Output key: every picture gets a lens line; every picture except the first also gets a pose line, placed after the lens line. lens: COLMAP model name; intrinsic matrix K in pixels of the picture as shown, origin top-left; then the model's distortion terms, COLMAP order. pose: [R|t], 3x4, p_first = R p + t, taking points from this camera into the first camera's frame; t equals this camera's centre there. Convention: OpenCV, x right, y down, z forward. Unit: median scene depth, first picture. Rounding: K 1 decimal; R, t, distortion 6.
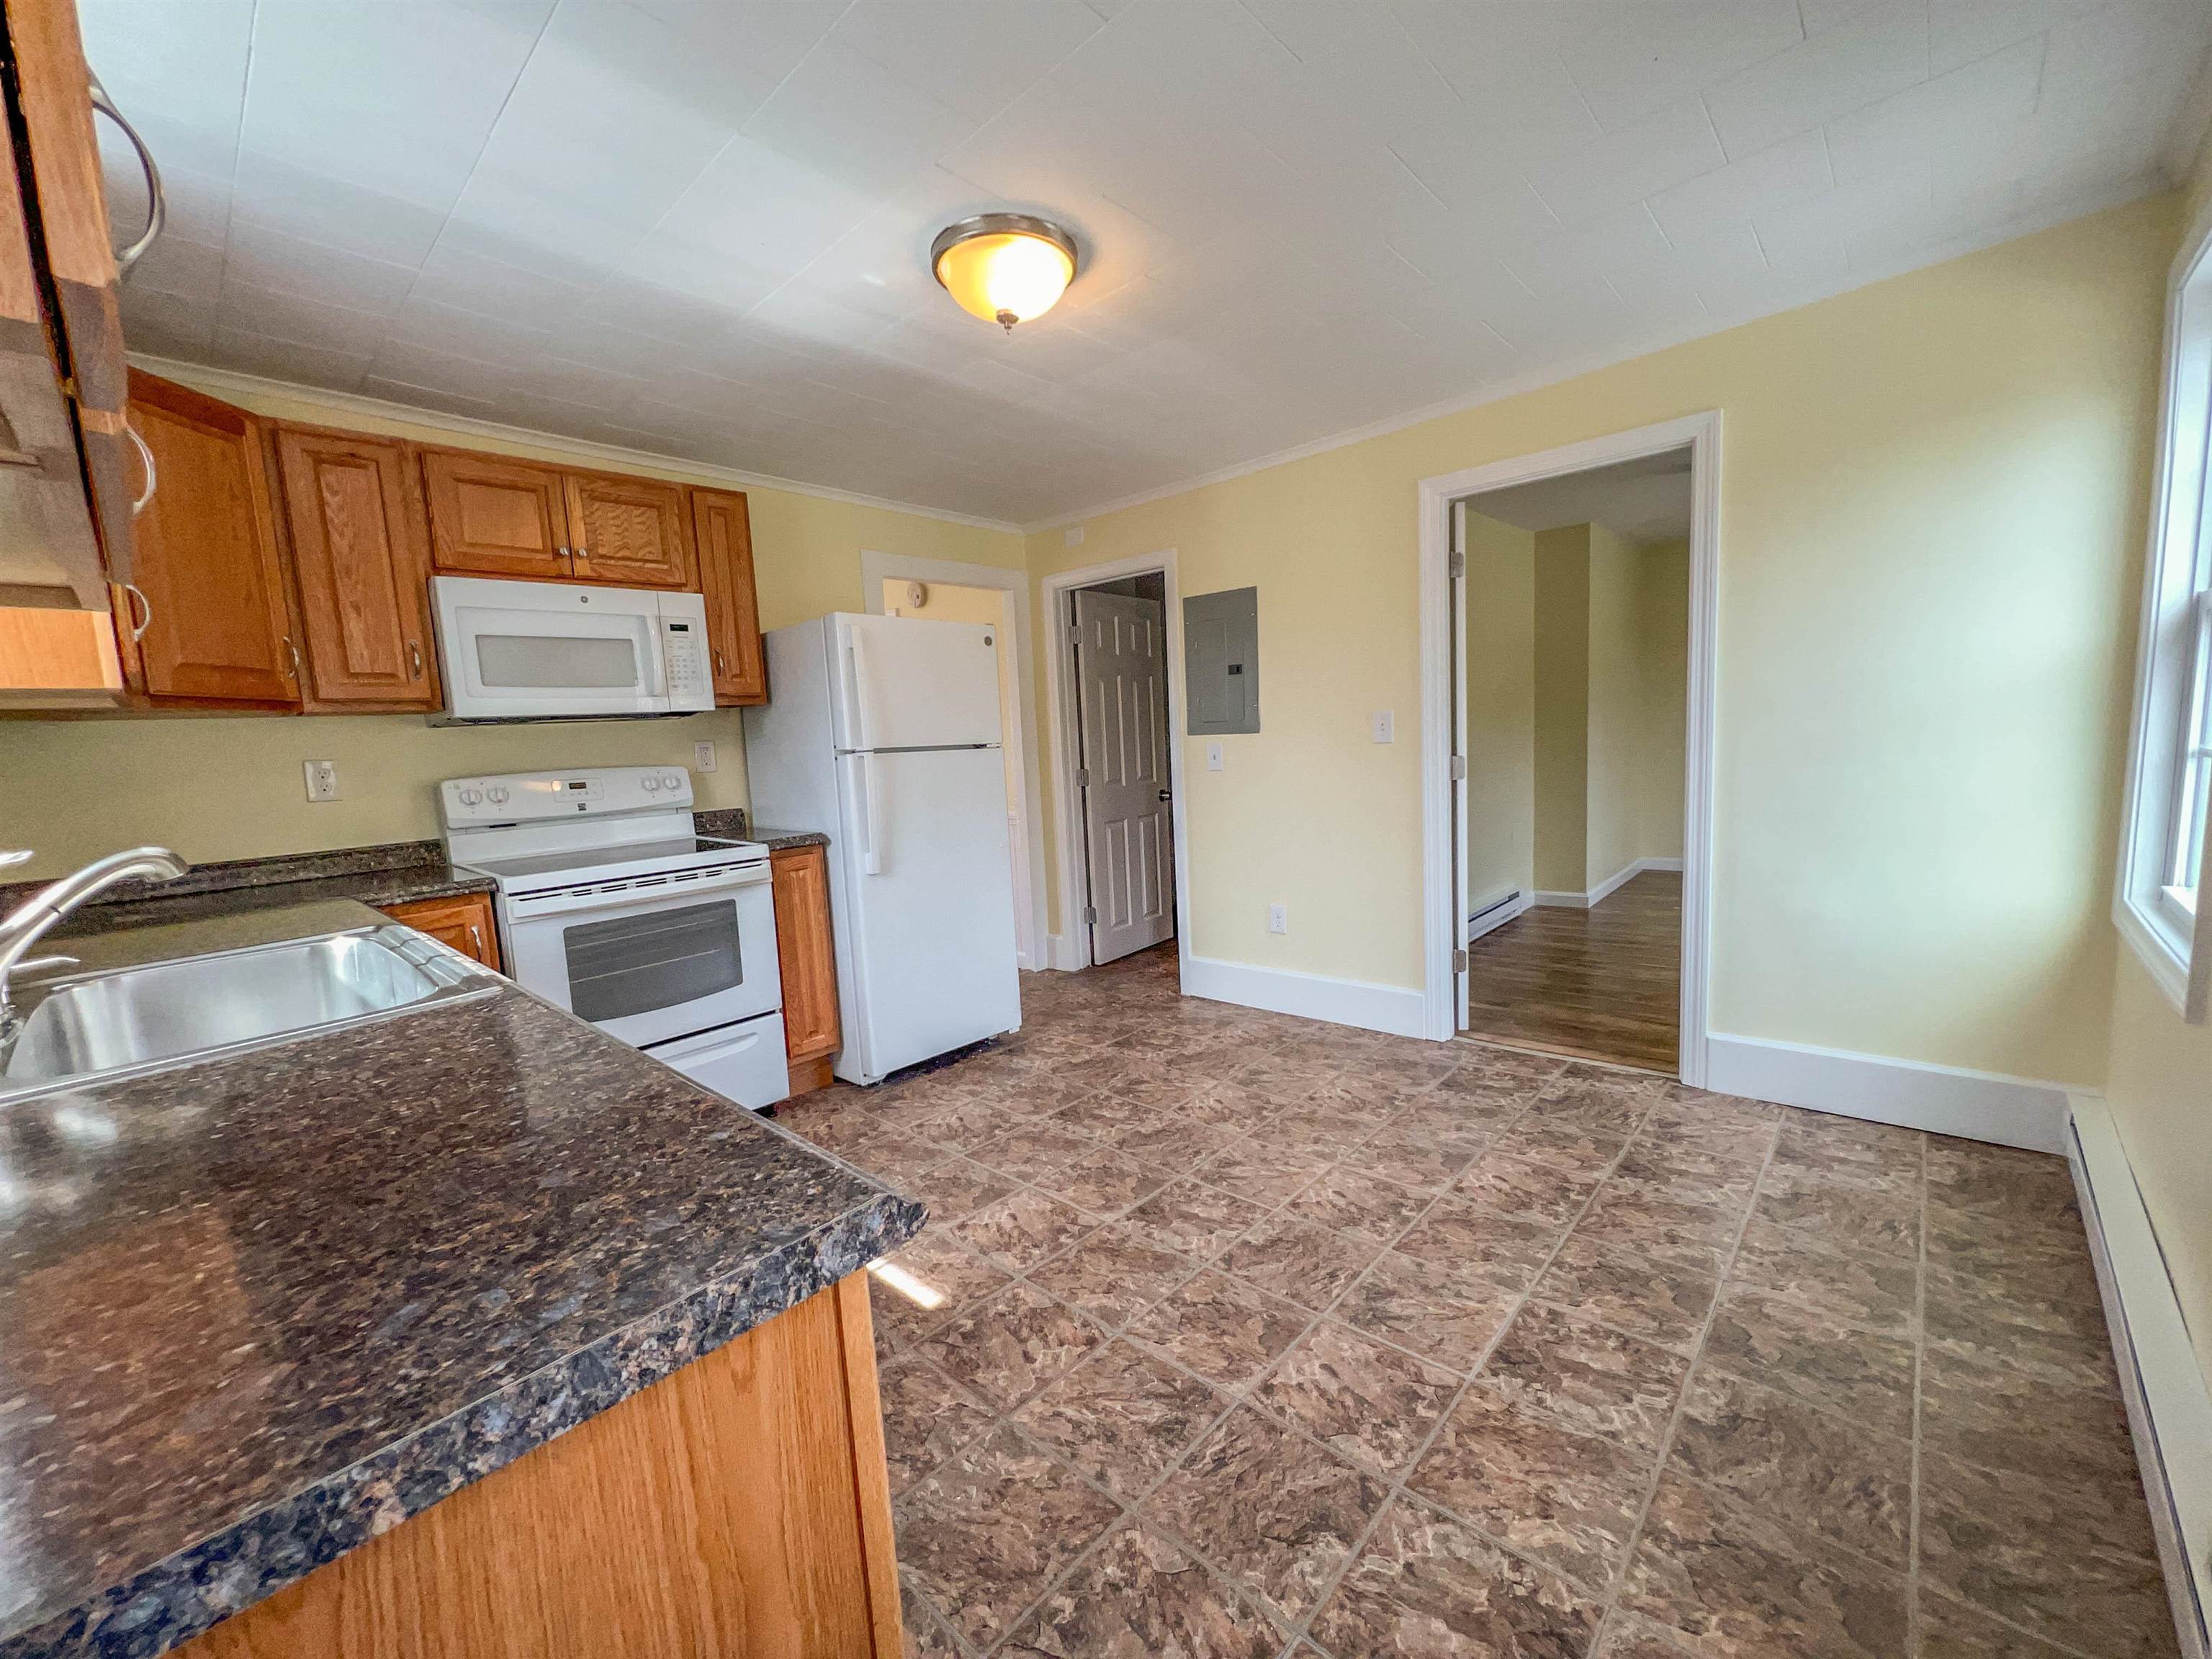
lens RADIAL K [[885.5, 0, 1106.0], [0, 885.5, 829.5], [0, 0, 1]] dist [-0.003444, 0.001091]
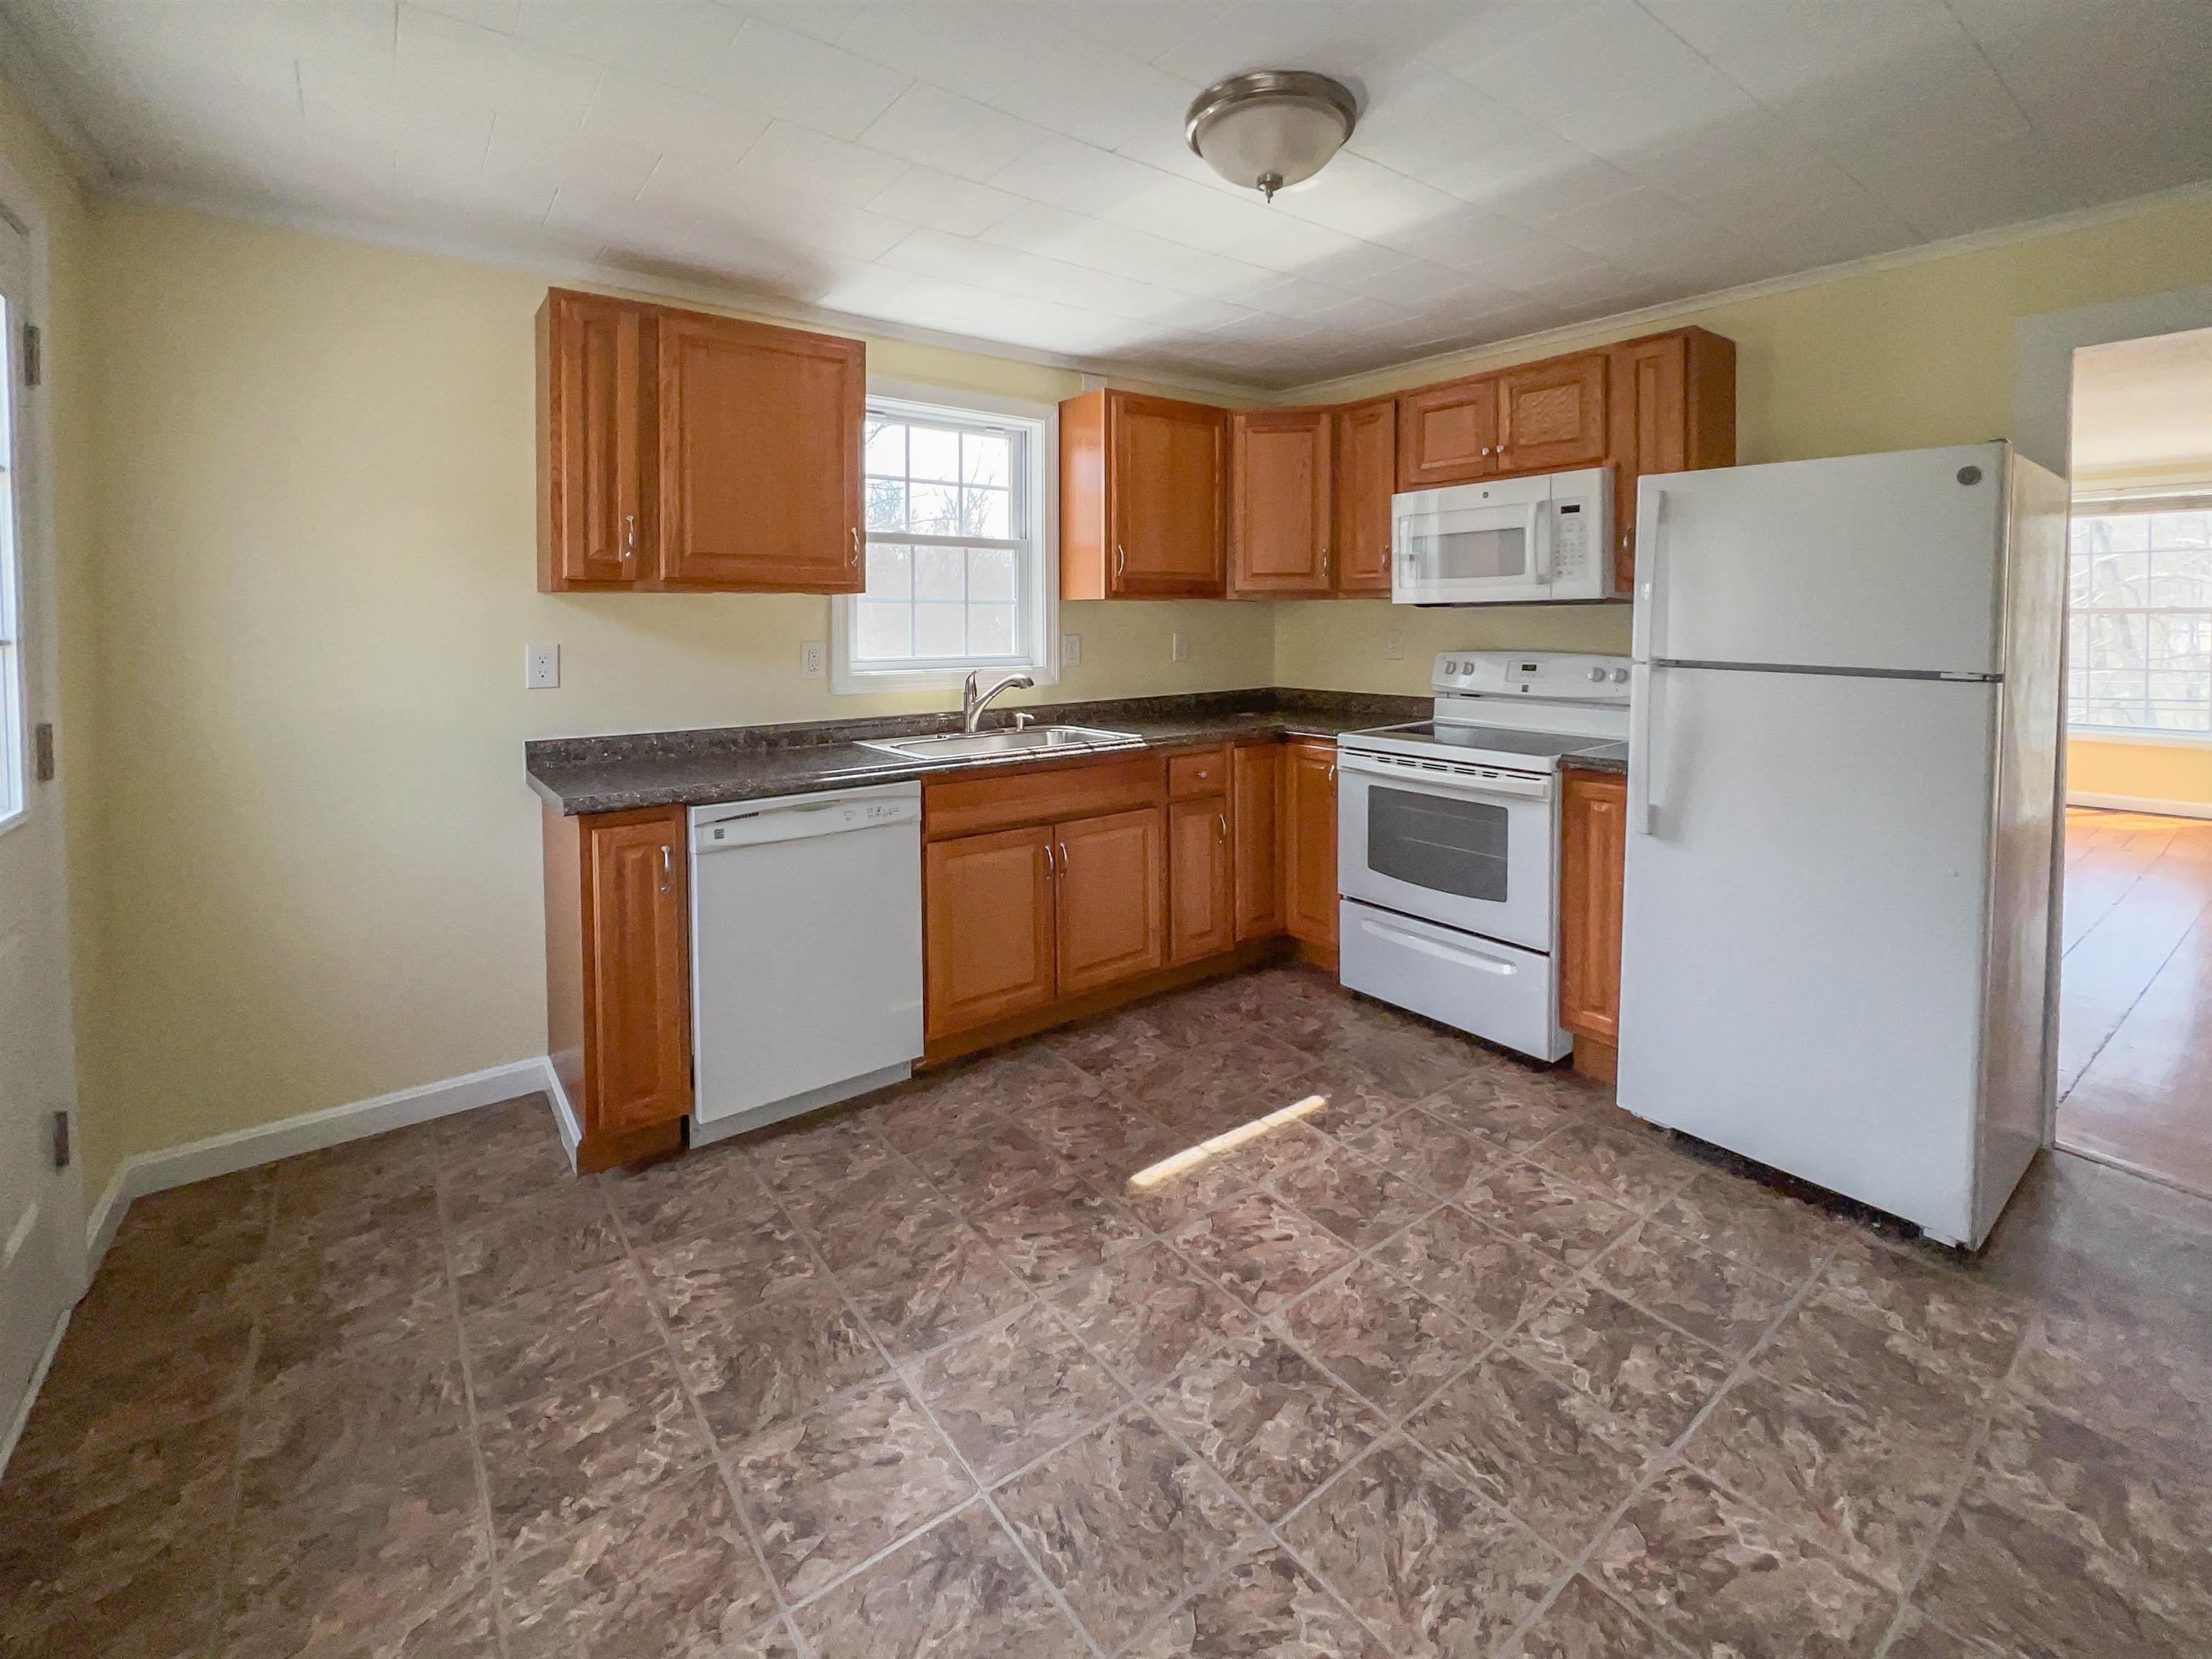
lens RADIAL K [[967.2, 0, 1117.5], [0, 967.2, 628.3], [0, 0, 1]] dist [-0.001938, -0.004773]
pose [[-0.162266, 0.065559, -0.984567, 0.798609], [-0.093842, 0.992243, 0.081536, -0.193711], [0.982275, 0.105624, -0.154855, 0.958919]]
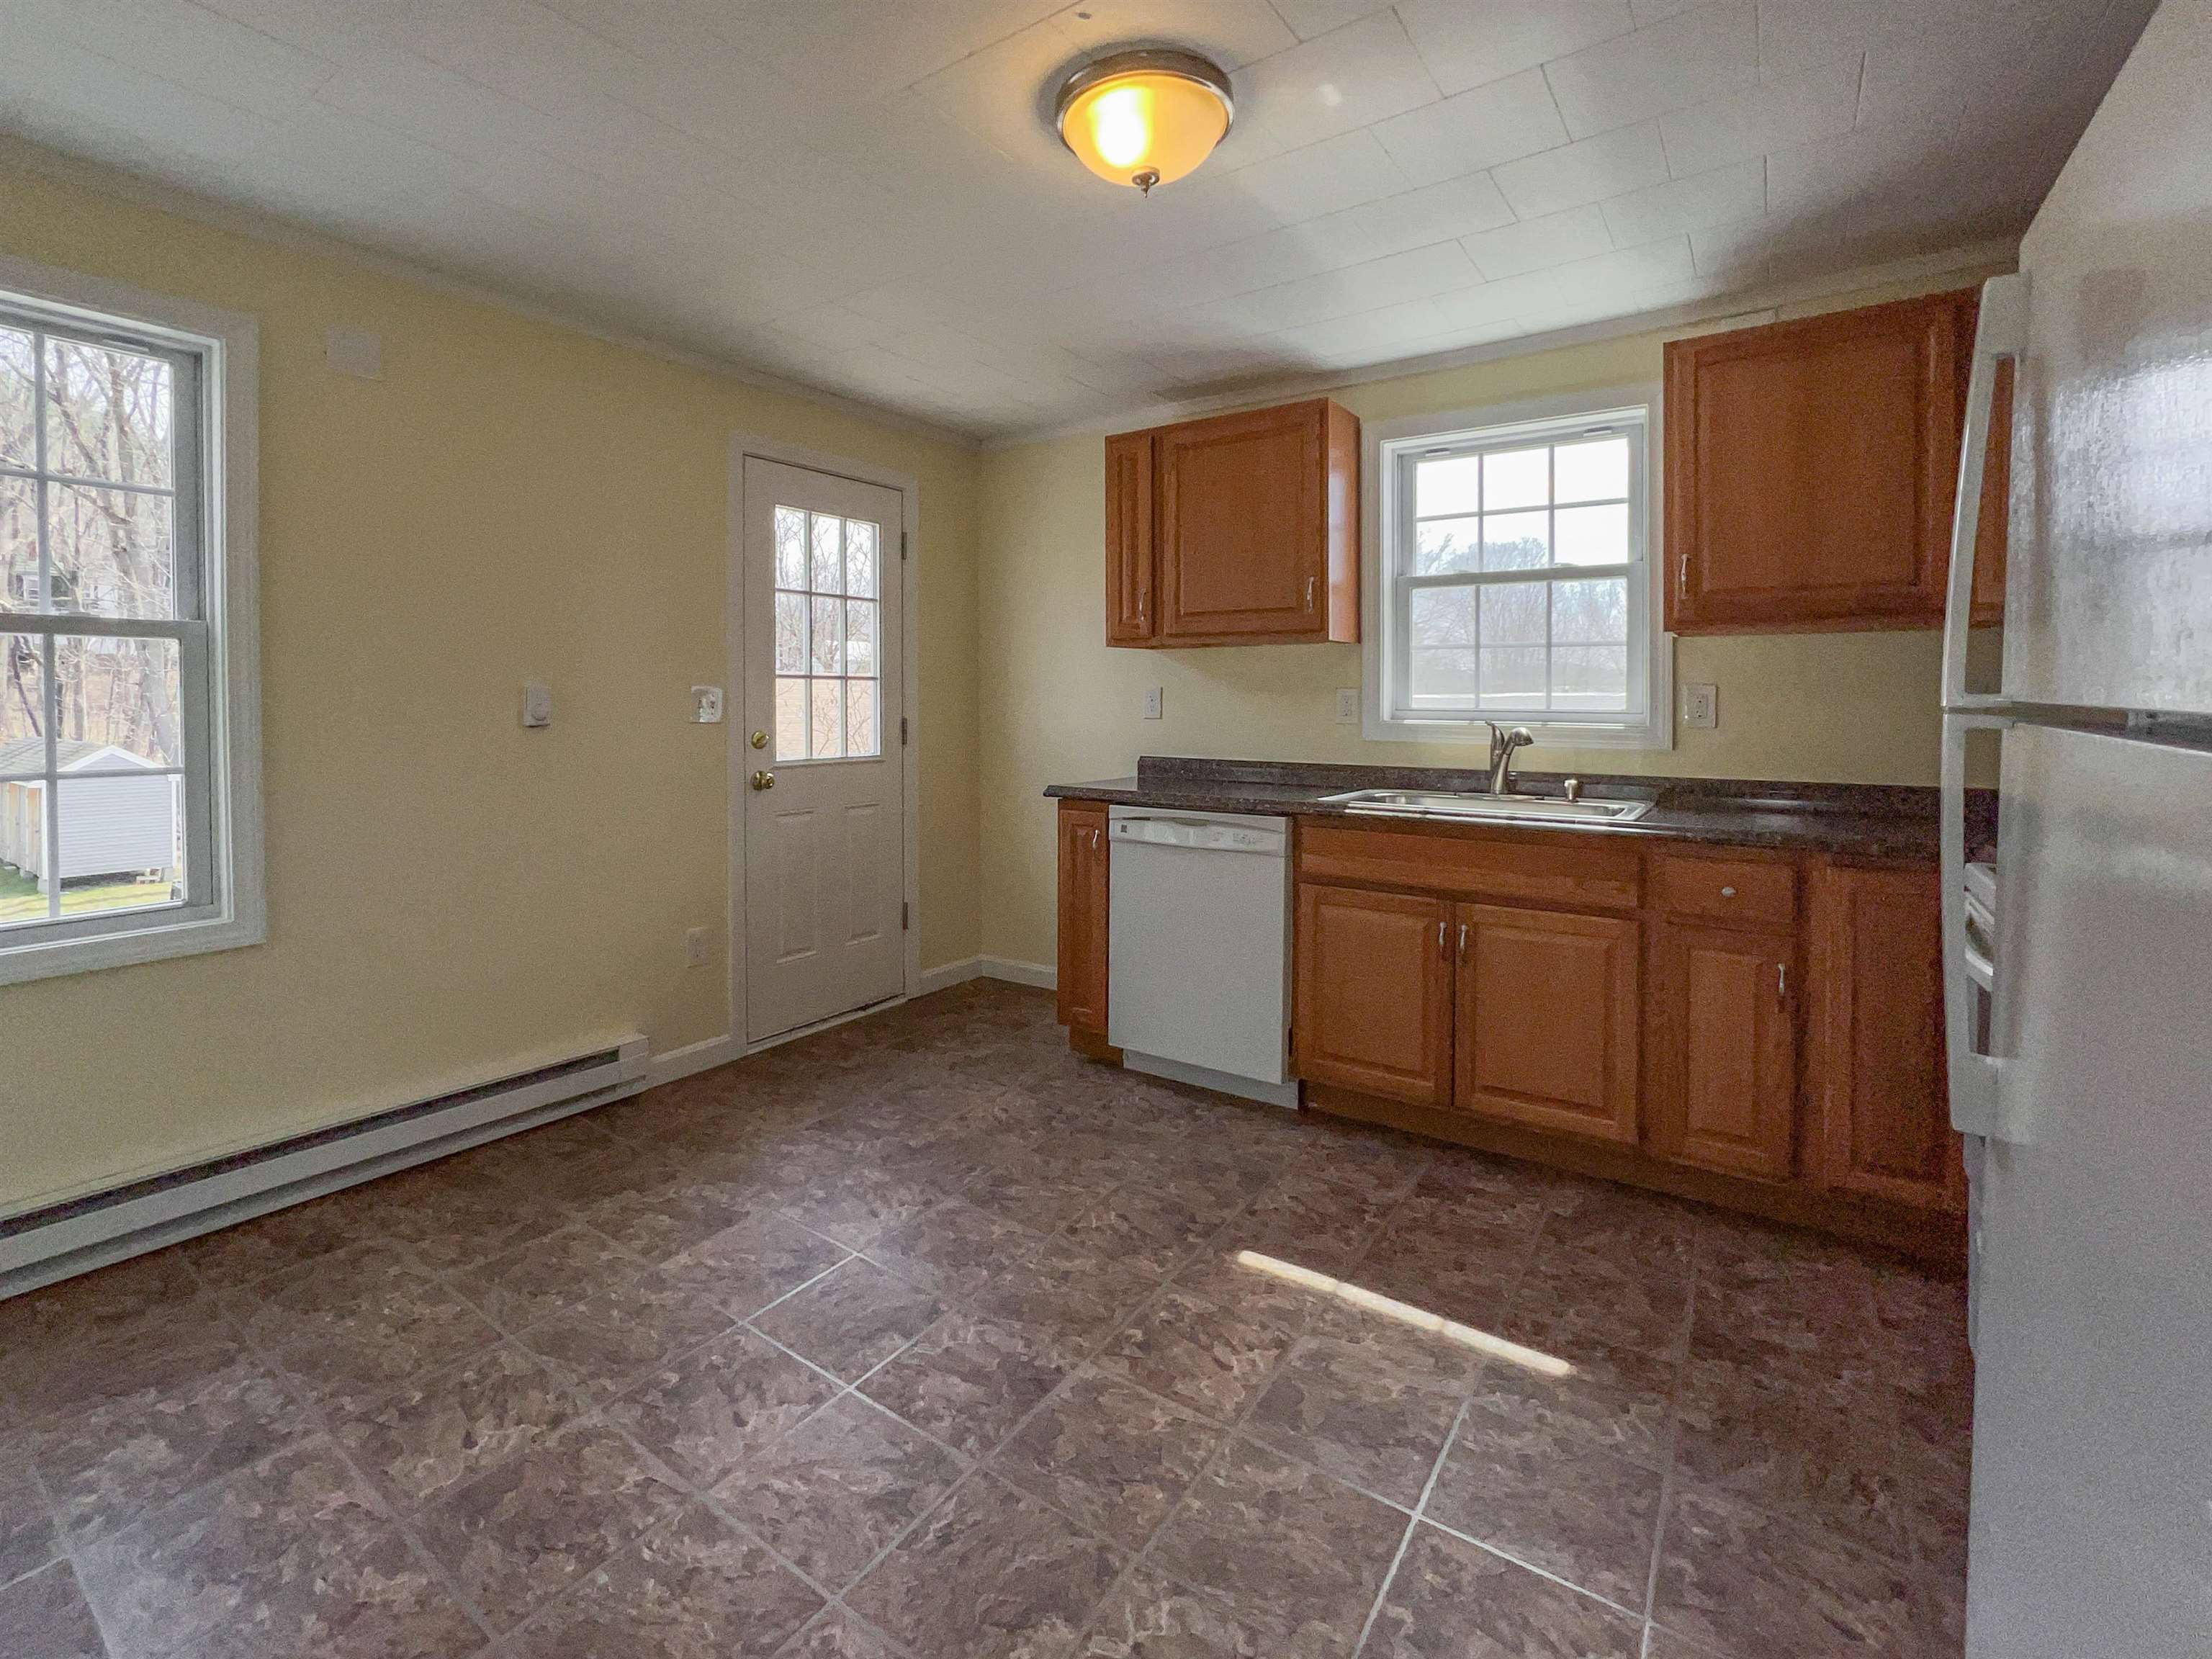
lens RADIAL K [[1015.5, 0, 1062.1], [0, 1015.5, 669.9], [0, 0, 1]] dist [-0.014528, 0.000516]
pose [[-0.991080, 0.052226, -0.122606, 0.095280], [0.041606, 0.995283, 0.087636, -0.200406], [0.126605, 0.081753, -0.988579, 1.798807]]
